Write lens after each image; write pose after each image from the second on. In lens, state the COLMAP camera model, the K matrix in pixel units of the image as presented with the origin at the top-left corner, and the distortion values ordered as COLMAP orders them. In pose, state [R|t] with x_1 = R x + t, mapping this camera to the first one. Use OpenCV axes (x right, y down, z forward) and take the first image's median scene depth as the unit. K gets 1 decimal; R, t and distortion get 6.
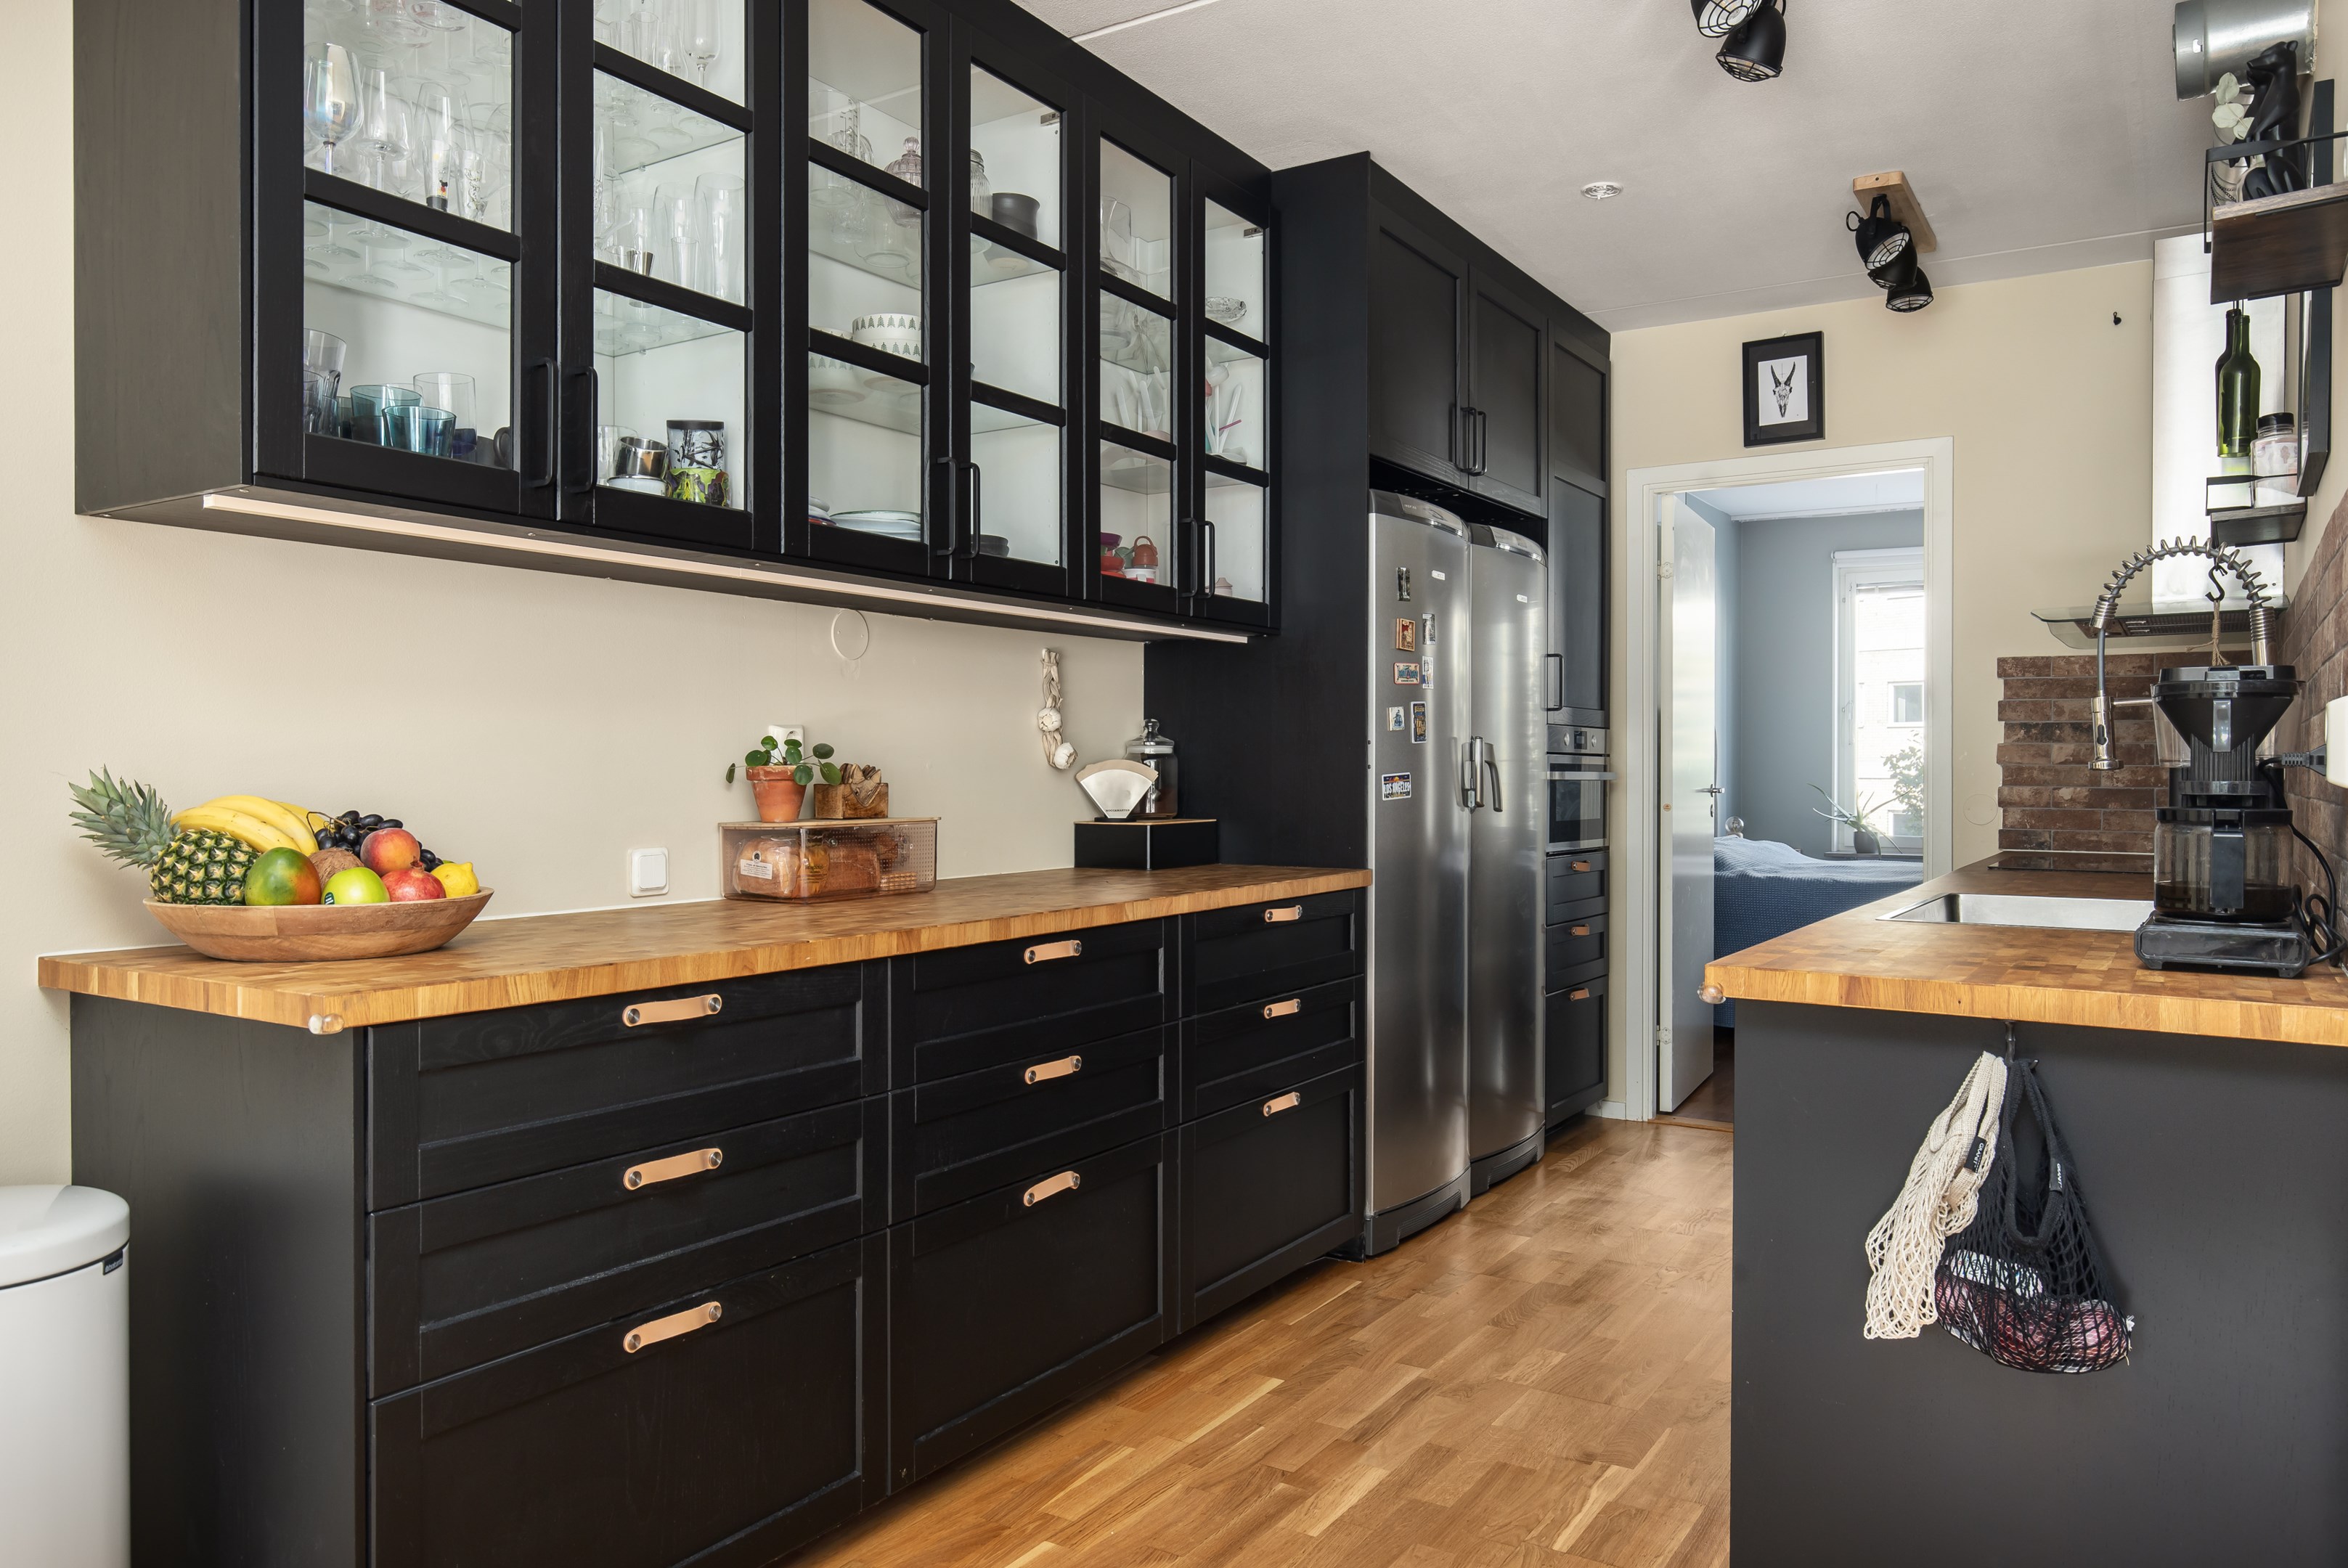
lens RADIAL K [[1612.7, 0, 1164.8], [0, 1612.7, 746.6], [0, 0, 1]] dist [0.000850, -0.001709]
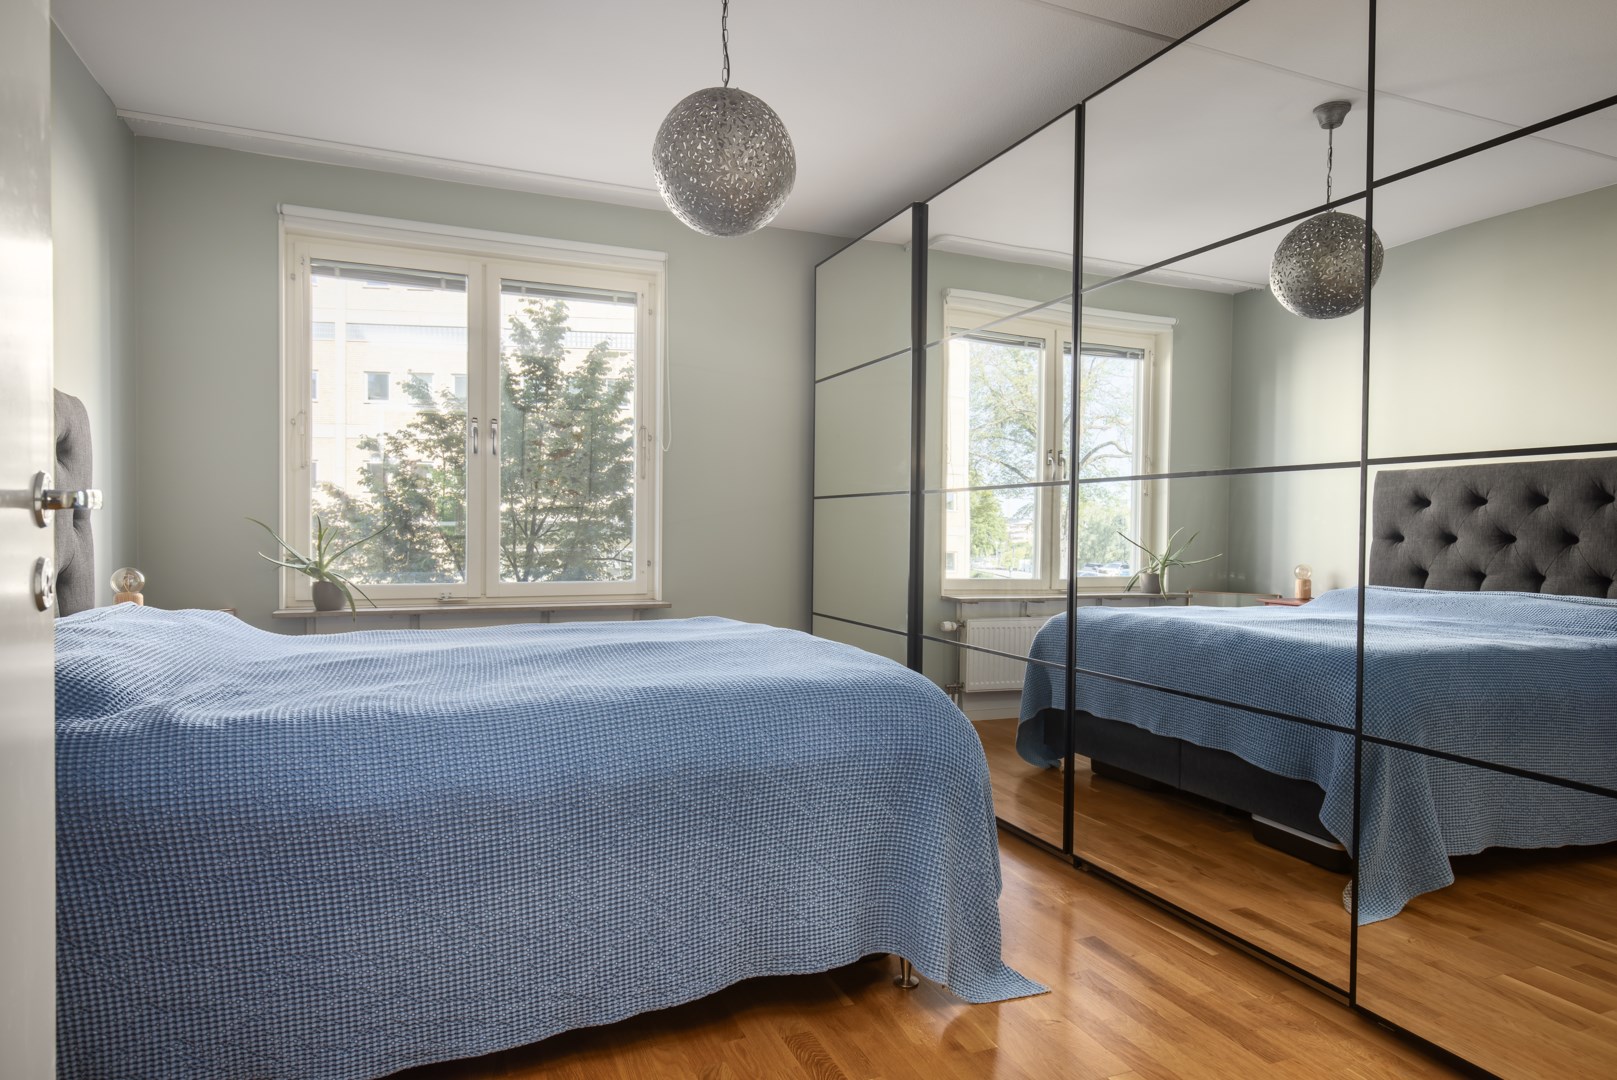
lens RADIAL K [[953.4, 0, 808.5], [0, 953.4, 540.0], [0, 0, 1]] dist [0.000449, -0.000805]
pose [[0.569913, -0.000110, 0.821705, 0.475580], [-0.008171, 0.999950, 0.005801, 0.069476], [-0.821664, -0.010020, 0.569884, 1.354104]]
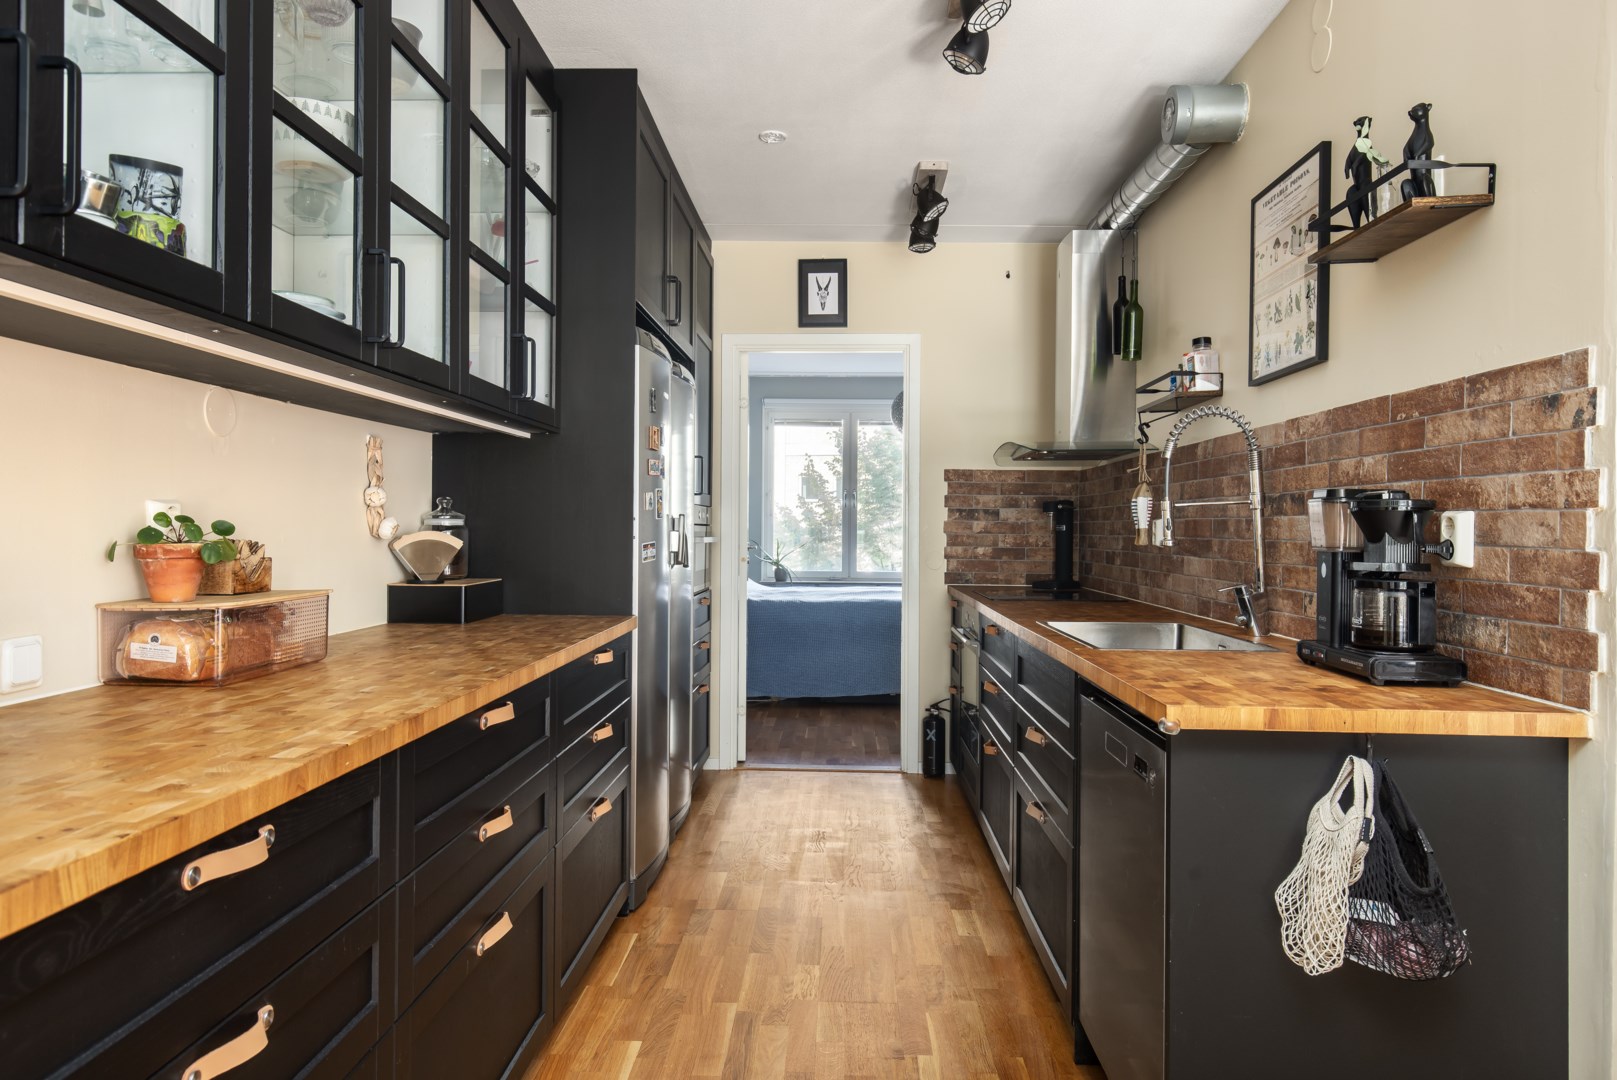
lens RADIAL K [[1008.8, 0, 807.6], [0, 1008.8, 515.1], [0, 0, 1]] dist [0.010448, -0.002710]
pose [[0.859589, 0.011963, 0.510847, -0.174329], [-0.014616, 0.999892, 0.001179, -0.008803], [-0.510778, -0.008480, 0.859671, 0.222222]]
